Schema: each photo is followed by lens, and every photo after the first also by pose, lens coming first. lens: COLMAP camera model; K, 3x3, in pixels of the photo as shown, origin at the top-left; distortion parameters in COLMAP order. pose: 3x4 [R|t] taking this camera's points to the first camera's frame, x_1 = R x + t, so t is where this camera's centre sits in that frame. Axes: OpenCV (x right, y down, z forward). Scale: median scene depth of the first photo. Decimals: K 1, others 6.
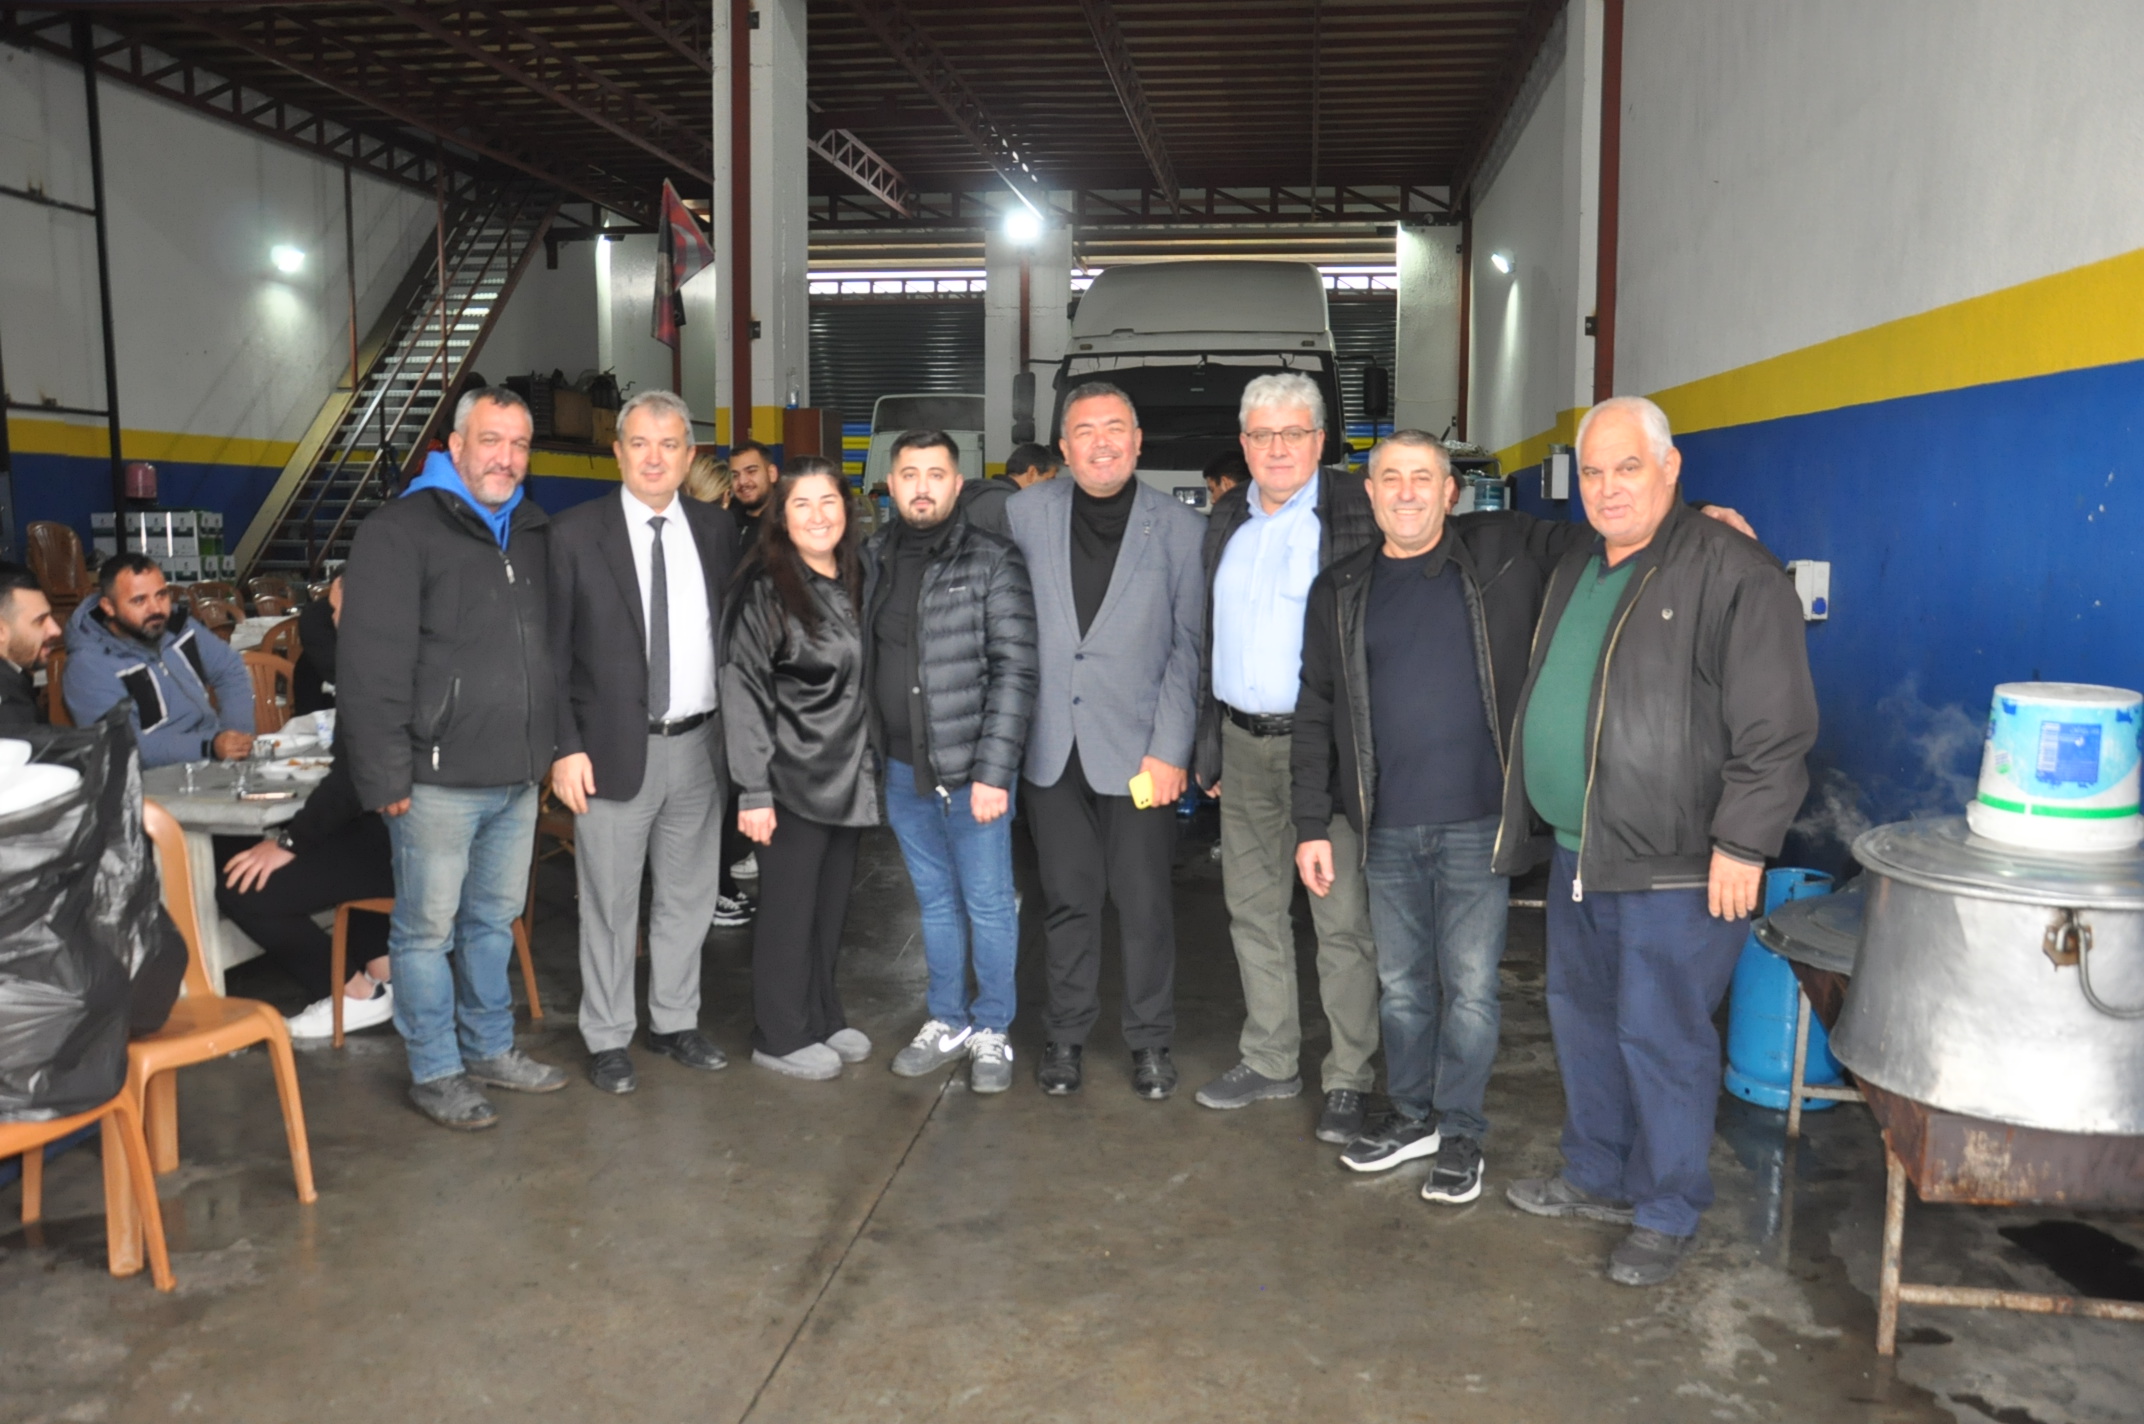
lens RADIAL K [[1755.5, 0, 1076.3], [0, 1755.5, 775.5], [0, 0, 1]] dist [-0.160862, 0.167542]
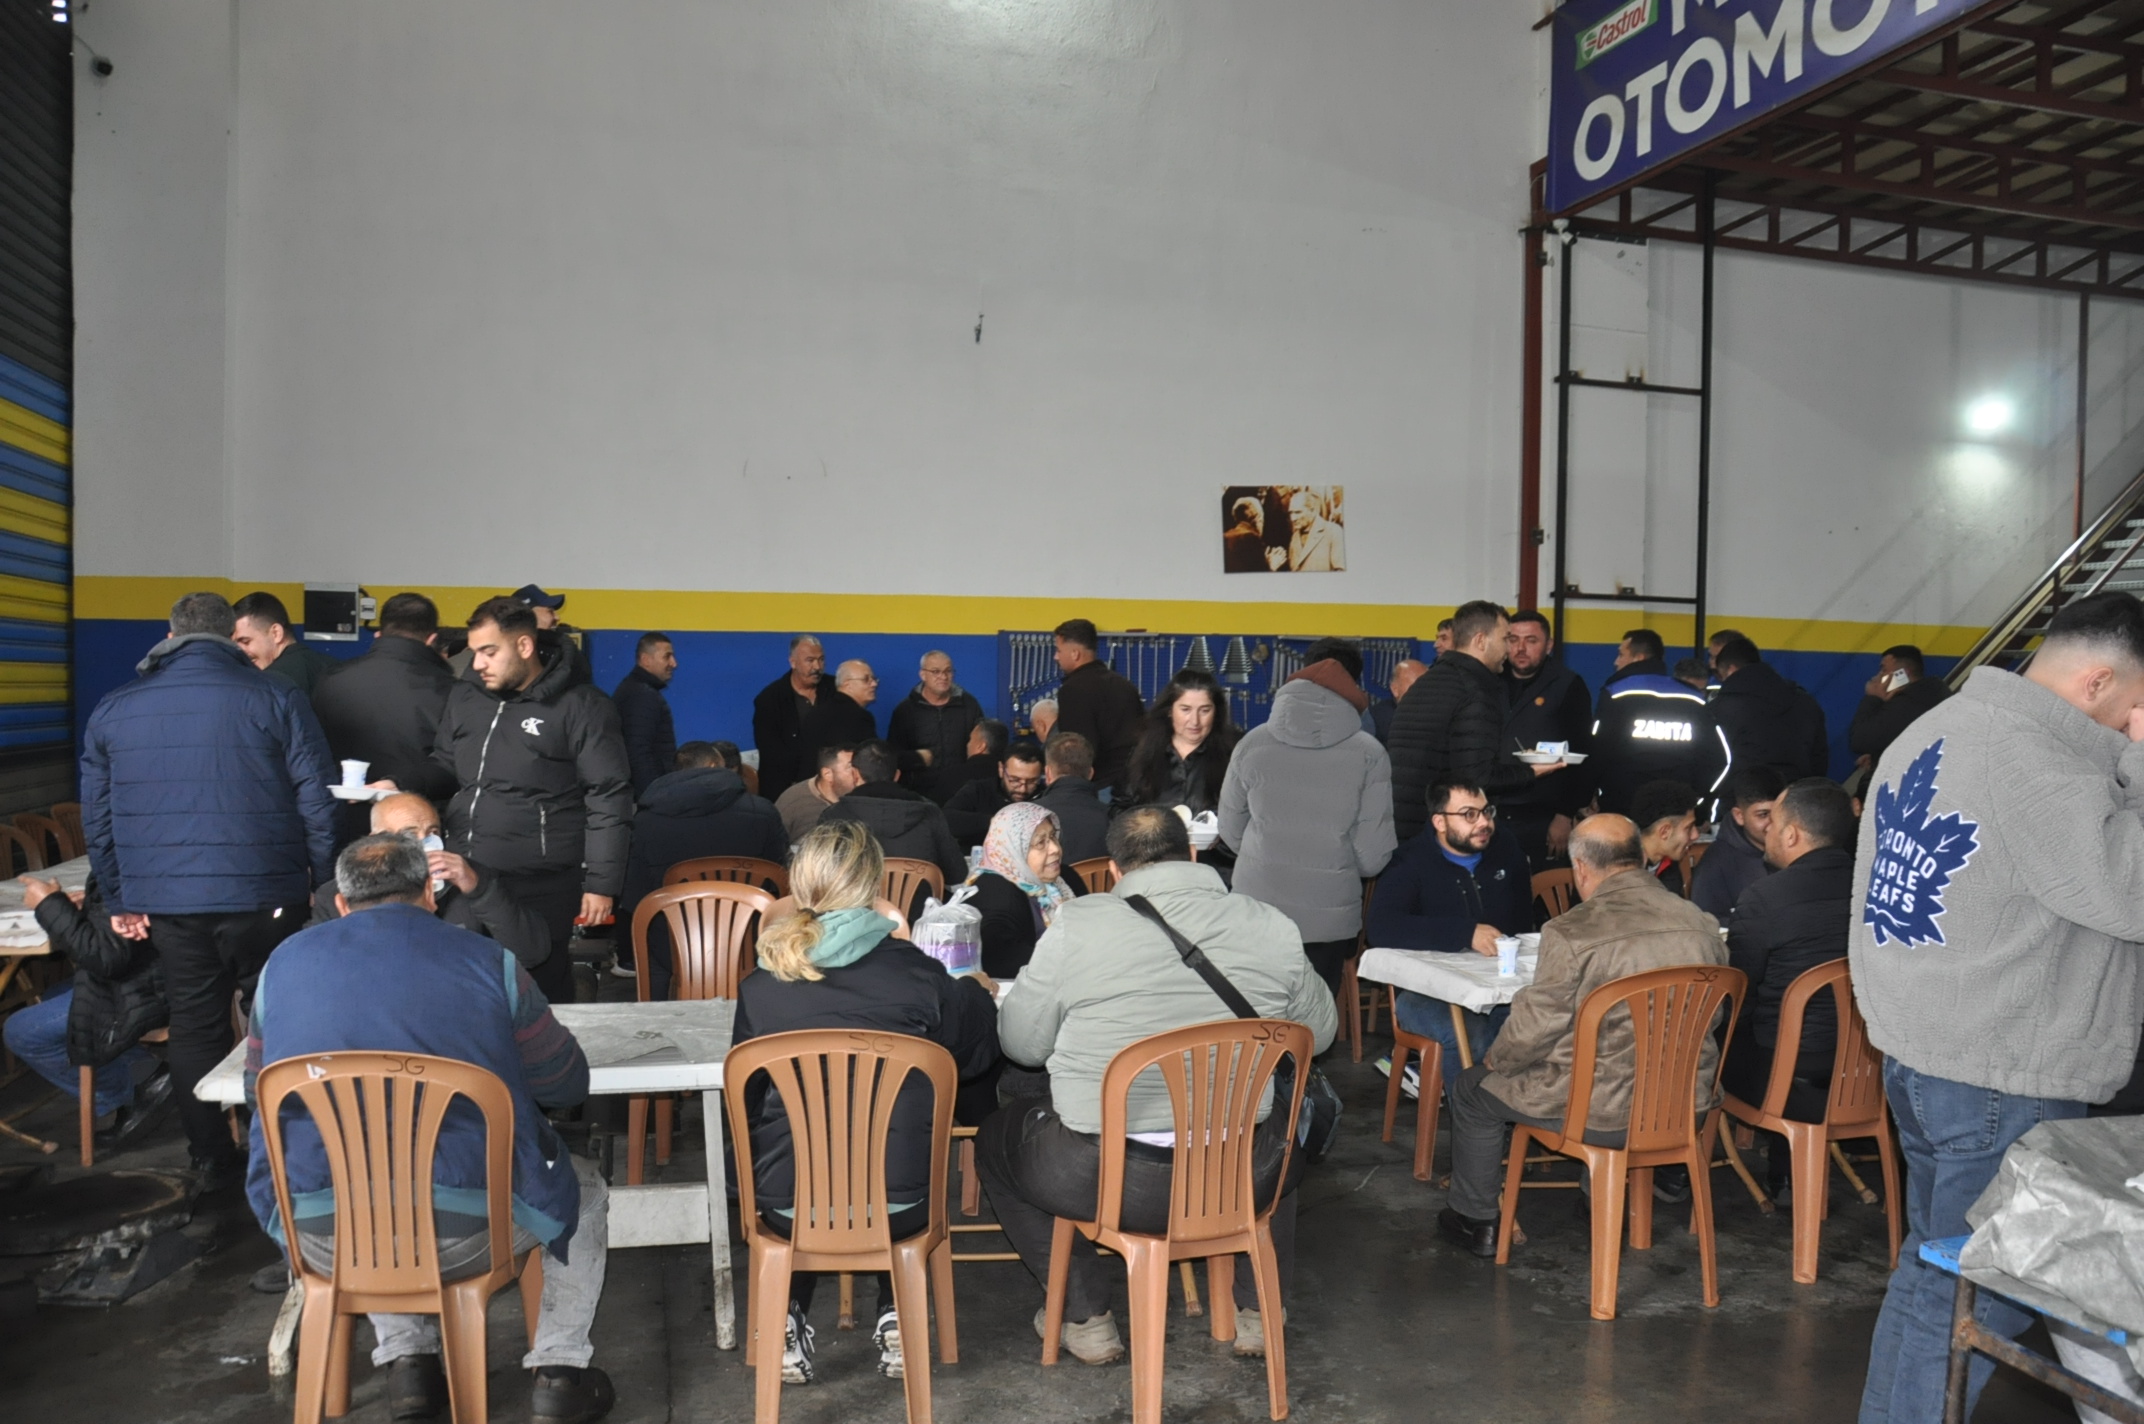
lens RADIAL K [[1653.2, 0, 1079.4], [0, 1653.2, 776.4], [0, 0, 1]] dist [-0.158867, 0.106566]
pose [[0.378588, 0.047346, -0.924354, 0.107537], [-0.143646, 0.989596, -0.008146, -0.052578], [0.914351, 0.135864, 0.381450, 0.306870]]
